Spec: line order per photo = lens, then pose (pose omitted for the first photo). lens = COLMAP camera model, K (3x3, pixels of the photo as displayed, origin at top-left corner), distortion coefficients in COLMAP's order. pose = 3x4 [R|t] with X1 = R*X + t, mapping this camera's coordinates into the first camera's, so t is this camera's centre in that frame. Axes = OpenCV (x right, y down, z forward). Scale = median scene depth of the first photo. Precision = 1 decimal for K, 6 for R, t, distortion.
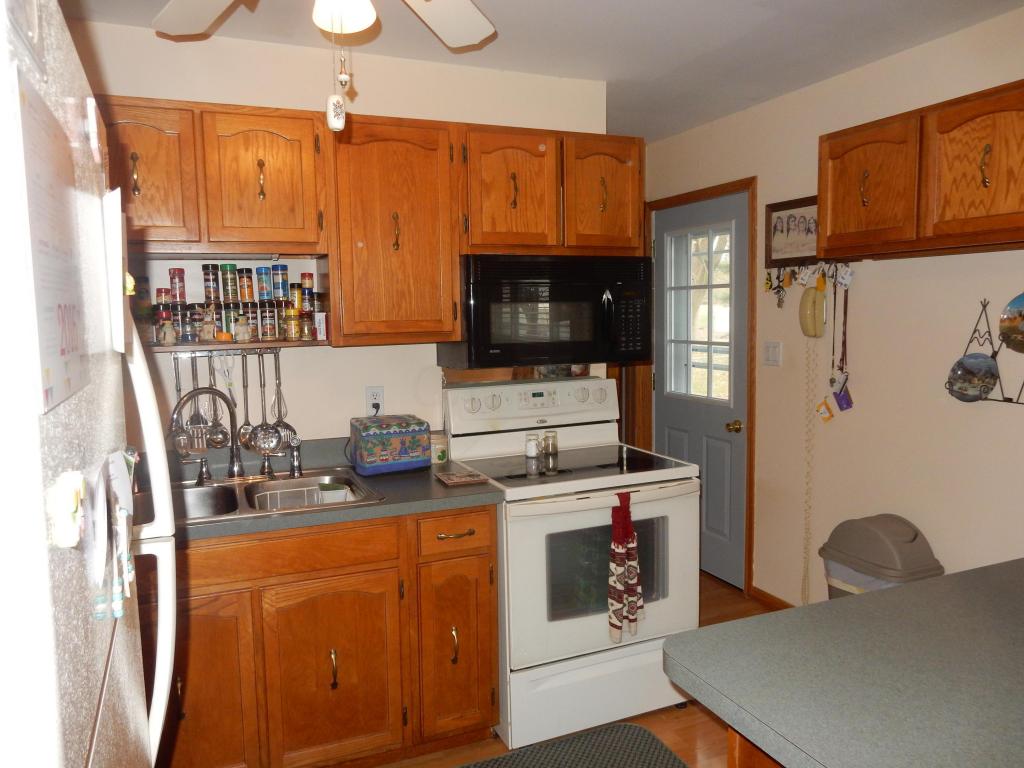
lens RADIAL K [[761.9, 0, 512.0], [0, 761.9, 384.0], [0, 0, 1]] dist [-0.006624, -0.007008]
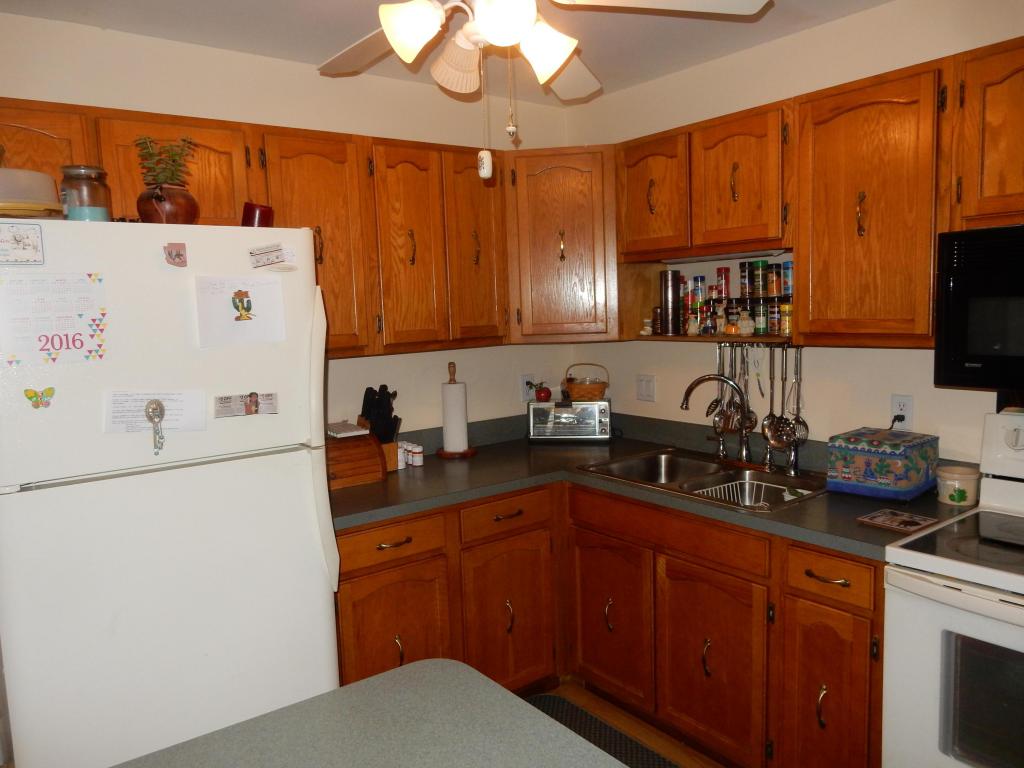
lens RADIAL K [[761.9, 0, 512.0], [0, 761.9, 384.0], [0, 0, 1]] dist [-0.006624, -0.007008]
pose [[0.236733, 0.110168, -0.965308, 0.579888], [-0.069614, 0.992920, 0.096247, -0.065513], [0.969078, 0.044414, 0.242726, 0.417687]]
